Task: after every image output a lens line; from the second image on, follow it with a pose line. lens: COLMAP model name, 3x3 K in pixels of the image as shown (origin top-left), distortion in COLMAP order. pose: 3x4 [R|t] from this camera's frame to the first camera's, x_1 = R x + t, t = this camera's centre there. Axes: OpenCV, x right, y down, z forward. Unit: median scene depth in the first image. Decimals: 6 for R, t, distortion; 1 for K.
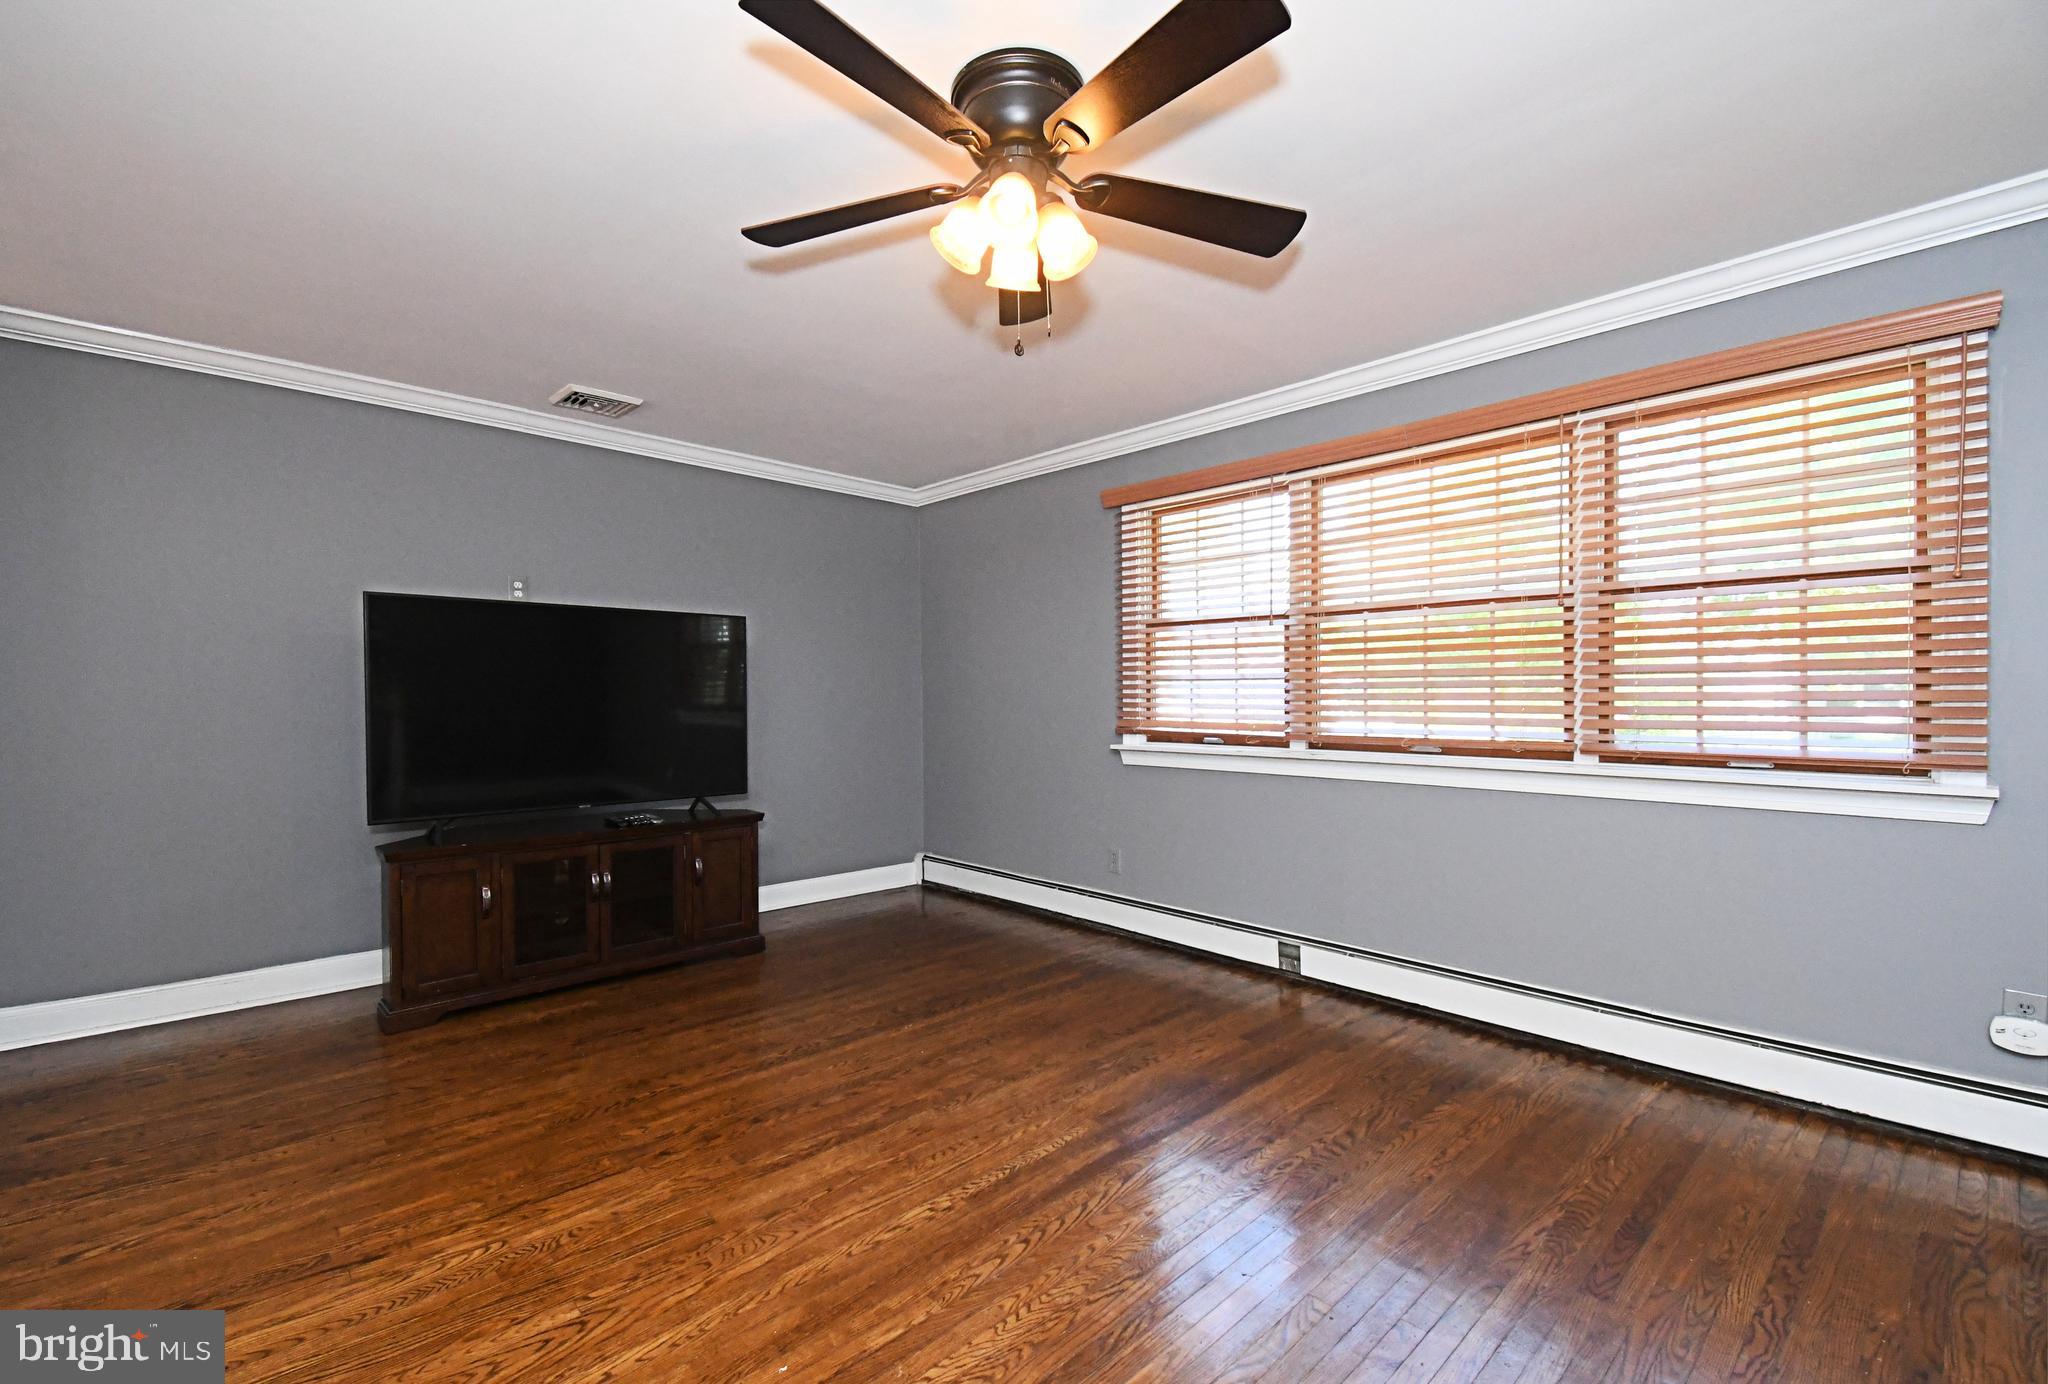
lens RADIAL K [[891.1, 0, 1012.7], [0, 891.1, 699.8], [0, 0, 1]] dist [0.041477, -0.024823]
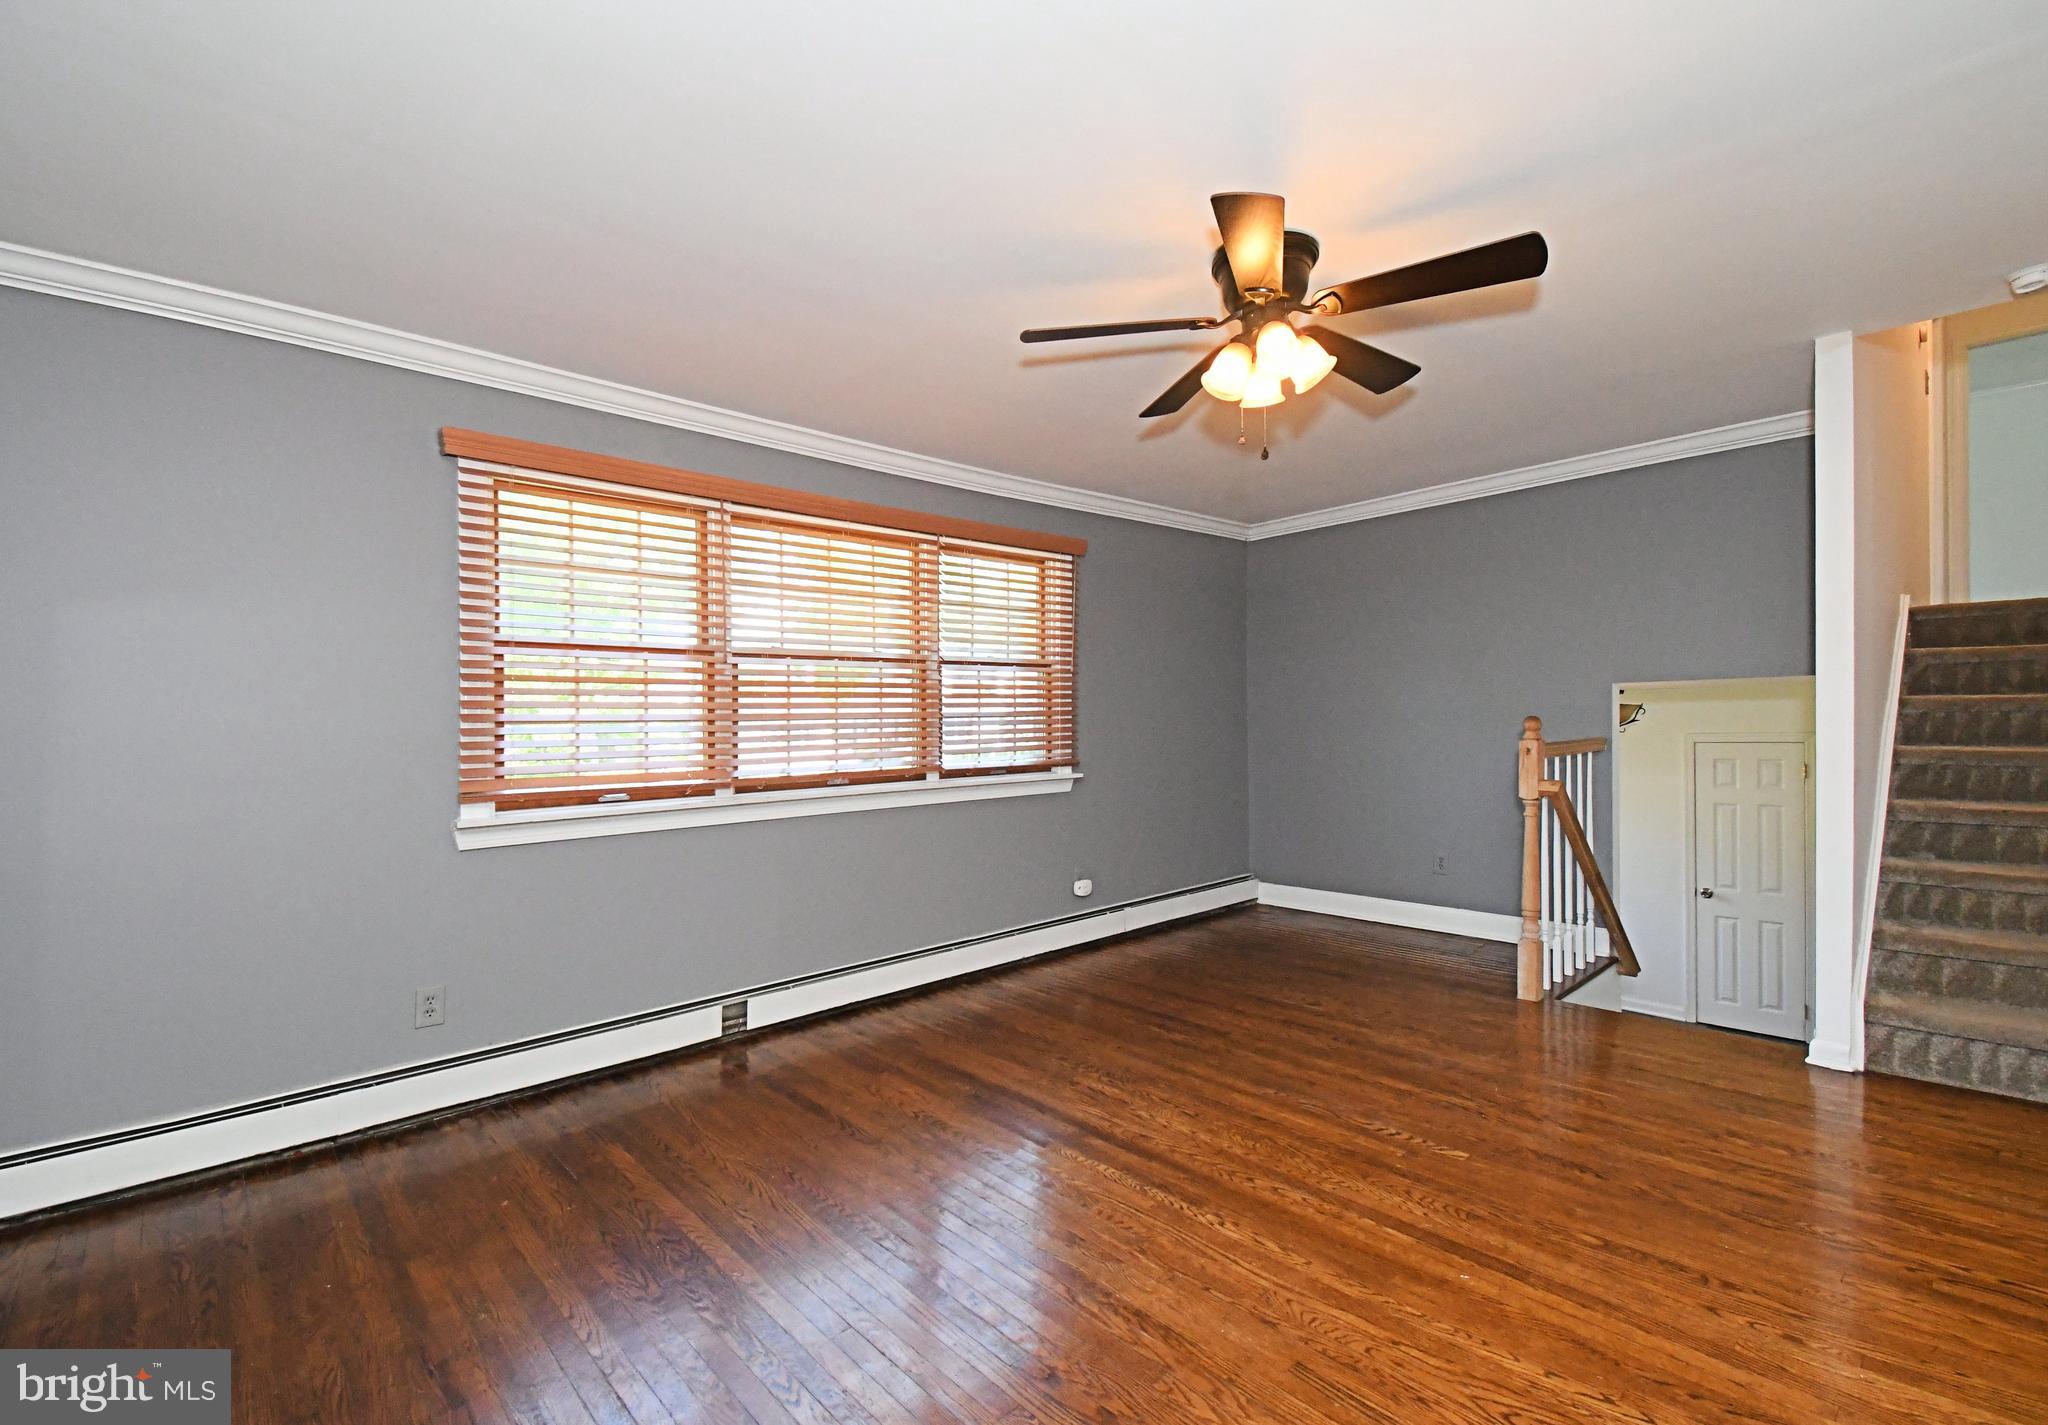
lens RADIAL K [[926.2, 0, 1028.1], [0, 926.2, 728.0], [0, 0, 1]] dist [0.010164, -0.000563]
pose [[0.001225, -0.001402, 0.999998, -0.792492], [0.028582, 0.999591, 0.001366, -0.009589], [-0.999591, 0.028581, 0.001264, 0.822560]]
